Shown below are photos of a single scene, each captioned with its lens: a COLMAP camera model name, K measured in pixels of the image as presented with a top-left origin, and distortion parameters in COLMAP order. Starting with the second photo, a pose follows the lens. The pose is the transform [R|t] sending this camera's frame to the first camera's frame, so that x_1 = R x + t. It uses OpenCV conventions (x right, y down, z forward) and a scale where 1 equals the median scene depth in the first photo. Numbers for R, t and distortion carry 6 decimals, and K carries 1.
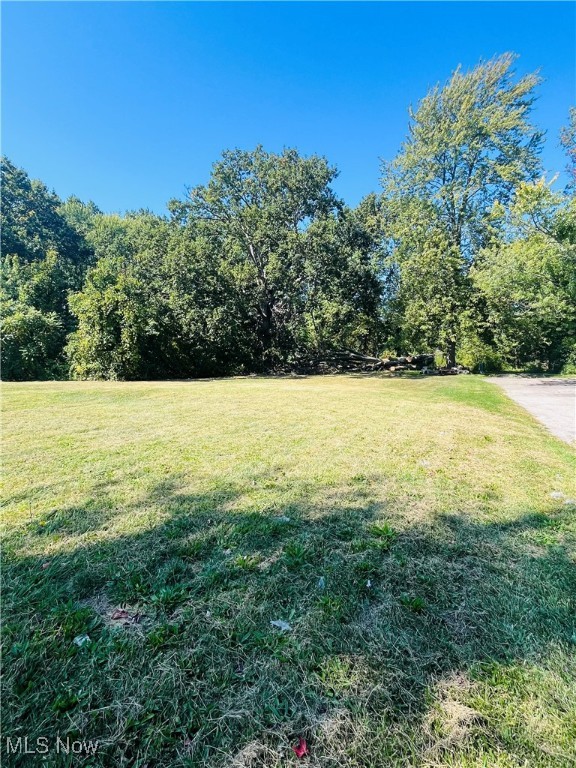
lens RADIAL K [[409.1, 0, 289.6], [0, 409.1, 384.8], [0, 0, 1]] dist [-0.003584, -0.000358]
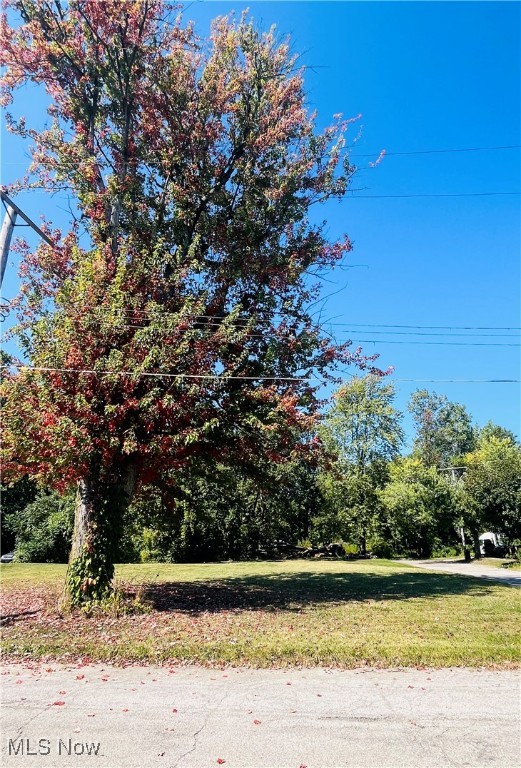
lens RADIAL K [[431.7, 0, 289.0], [0, 431.7, 386.6], [0, 0, 1]] dist [0.003943, -0.001848]
pose [[0.948531, 0.112195, 0.296144, -0.541390], [0.017641, 0.914967, -0.403142, 0.040282], [-0.316193, 0.387617, 0.865896, -0.673915]]
